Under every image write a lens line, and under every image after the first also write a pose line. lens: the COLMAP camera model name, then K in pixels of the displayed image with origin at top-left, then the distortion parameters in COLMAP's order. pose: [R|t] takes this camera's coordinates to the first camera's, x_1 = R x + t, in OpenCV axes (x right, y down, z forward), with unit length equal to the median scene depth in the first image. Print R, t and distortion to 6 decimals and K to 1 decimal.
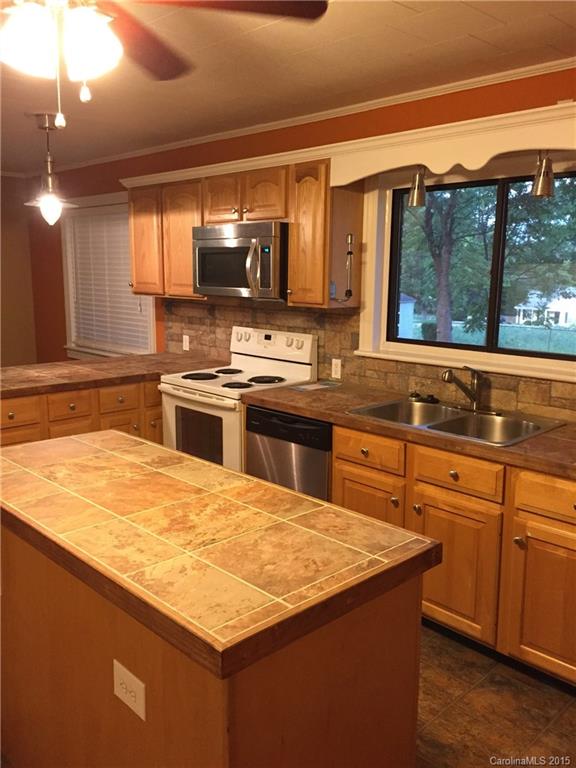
lens RADIAL K [[664.0, 0, 287.8], [0, 664.0, 384.9], [0, 0, 1]] dist [0.078044, -0.049068]
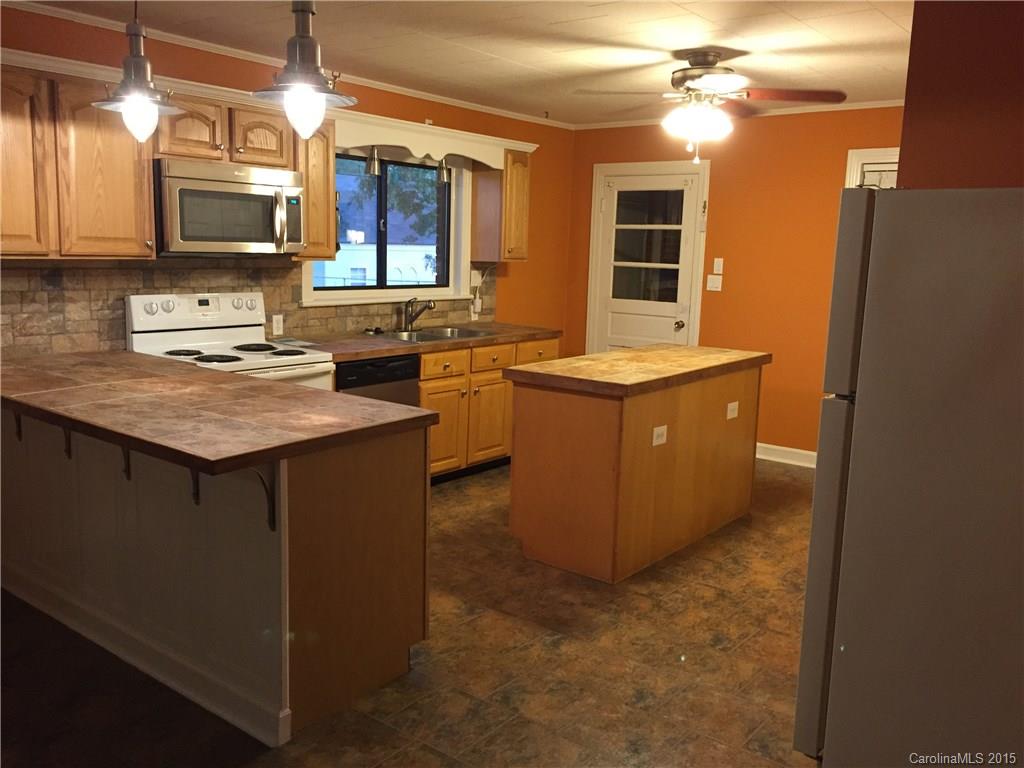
lens RADIAL K [[885.3, 0, 511.7], [0, 885.3, 382.1], [0, 0, 1]] dist [0.078044, -0.049068]
pose [[-0.143577, -0.167152, 0.975421, -1.254750], [0.141004, 0.972122, 0.187342, -0.138396], [-0.979542, 0.164437, -0.116005, 0.833093]]
